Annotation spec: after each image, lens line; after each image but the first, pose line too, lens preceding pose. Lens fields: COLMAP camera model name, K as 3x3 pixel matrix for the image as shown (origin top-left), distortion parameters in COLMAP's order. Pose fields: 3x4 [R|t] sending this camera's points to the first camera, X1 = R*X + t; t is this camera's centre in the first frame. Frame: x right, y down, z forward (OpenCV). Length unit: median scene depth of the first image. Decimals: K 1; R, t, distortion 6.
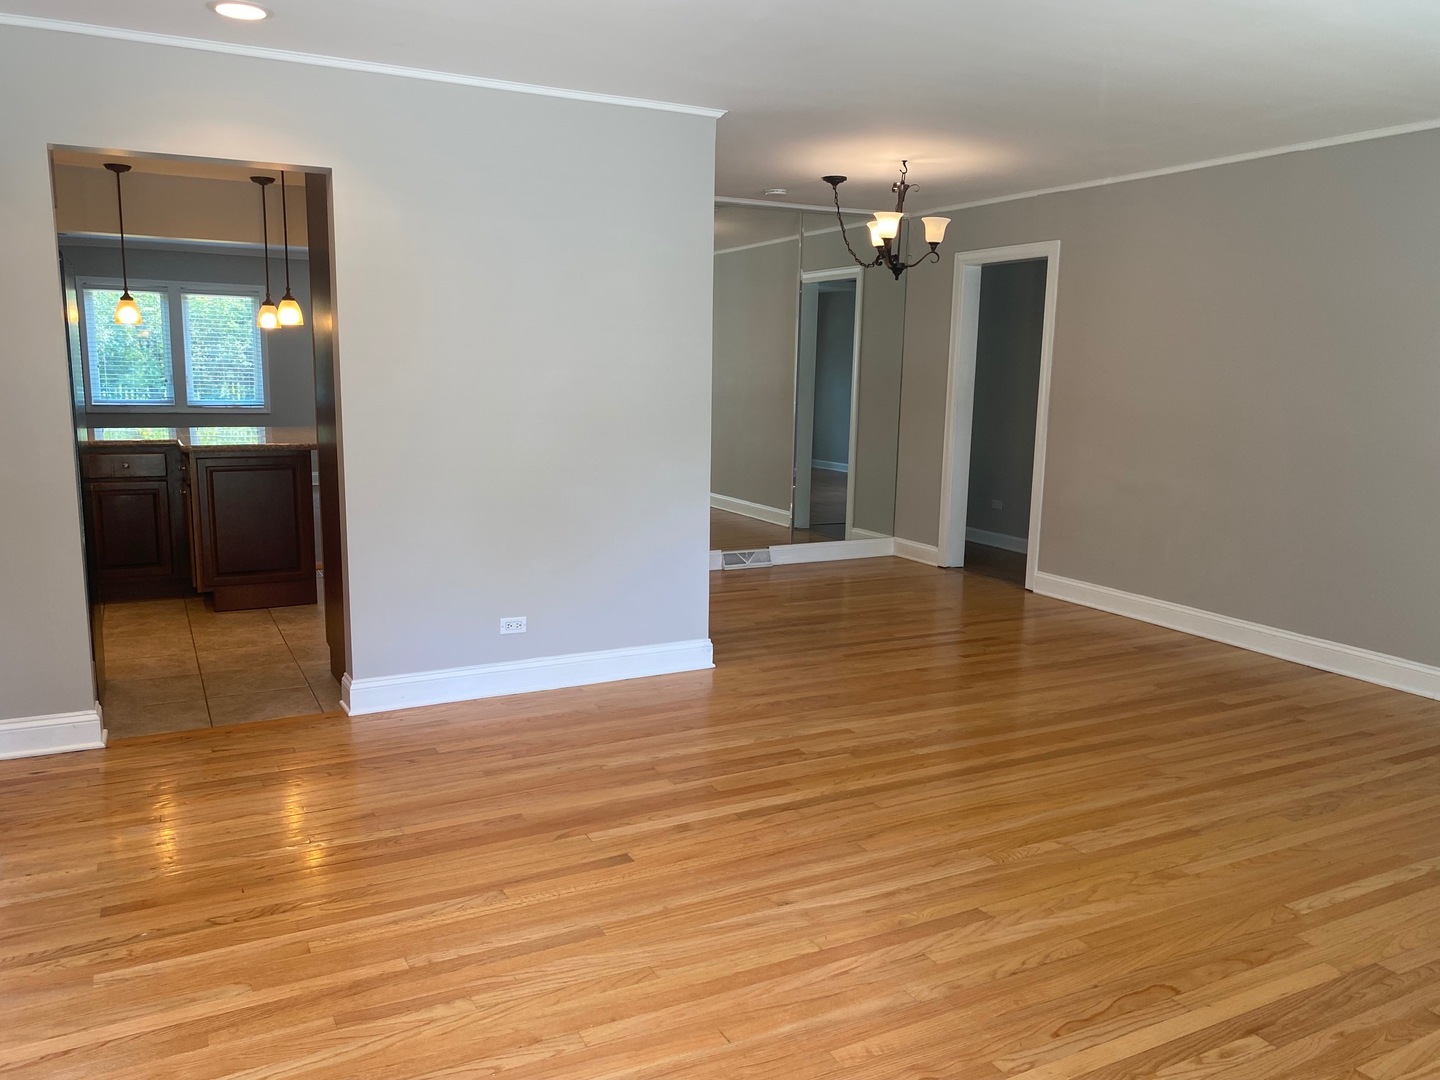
lens RADIAL K [[1094.7, 0, 717.9], [0, 1094.7, 541.1], [0, 0, 1]] dist [-0.003388, -0.003169]
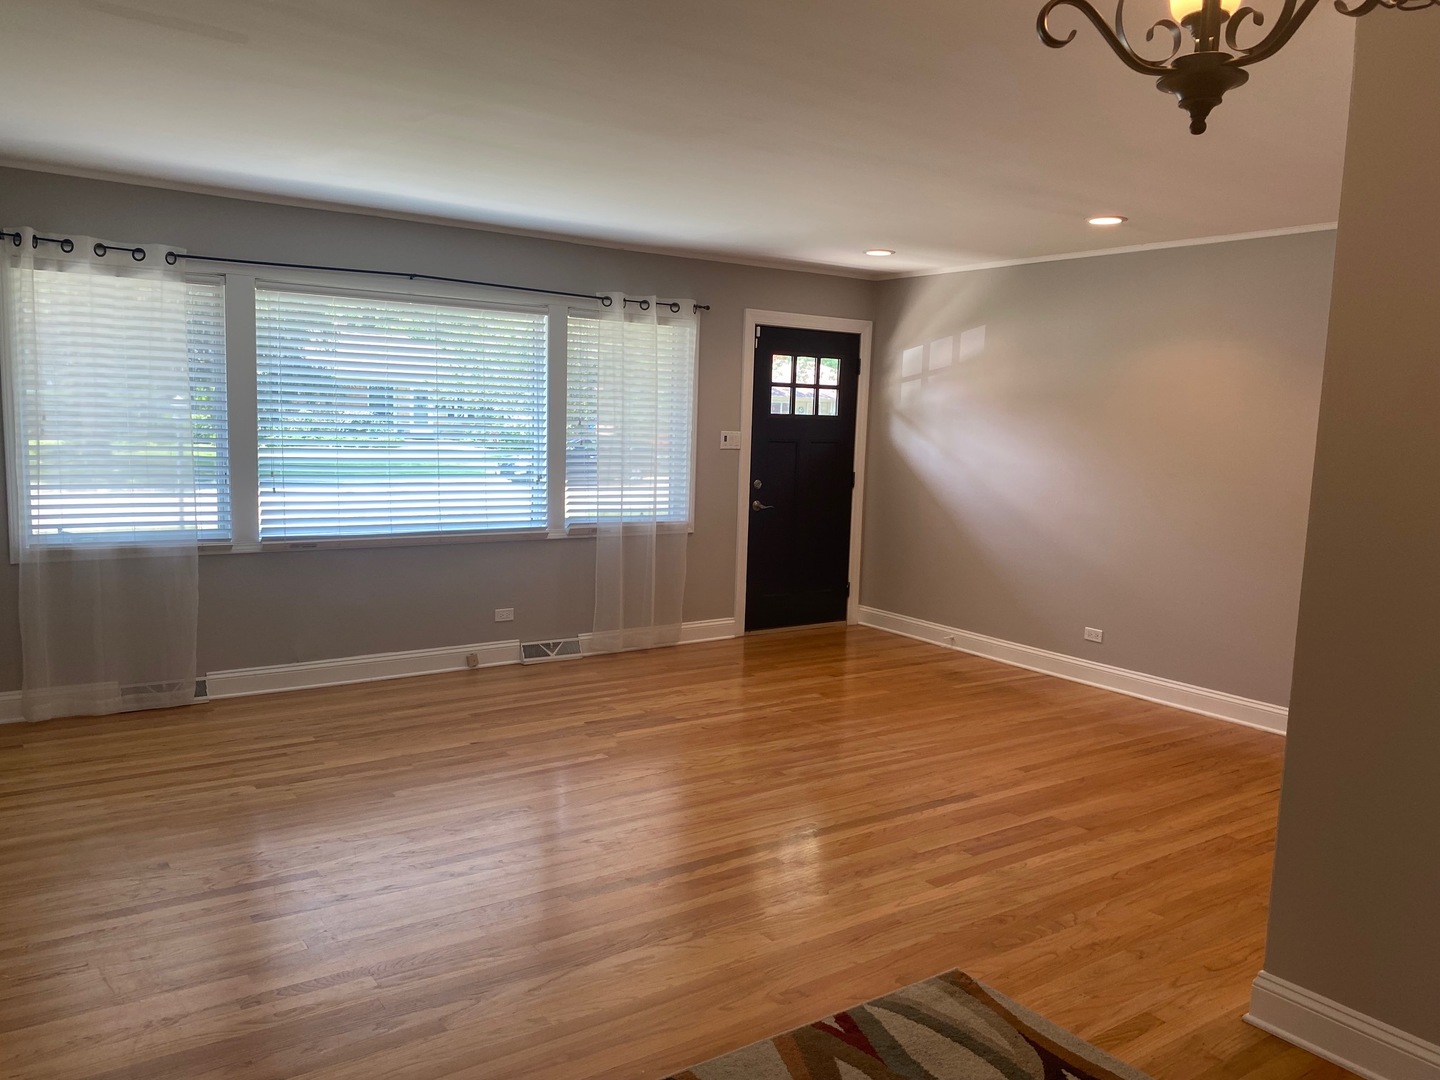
lens RADIAL K [[1094.7, 0, 719.7], [0, 1094.7, 539.7], [0, 0, 1]] dist [-0.003388, -0.003169]
pose [[-0.990119, -0.029254, -0.137143, 0.488025], [-0.066003, 0.960113, 0.271711, -0.356650], [0.123724, 0.278078, -0.952557, 2.061516]]
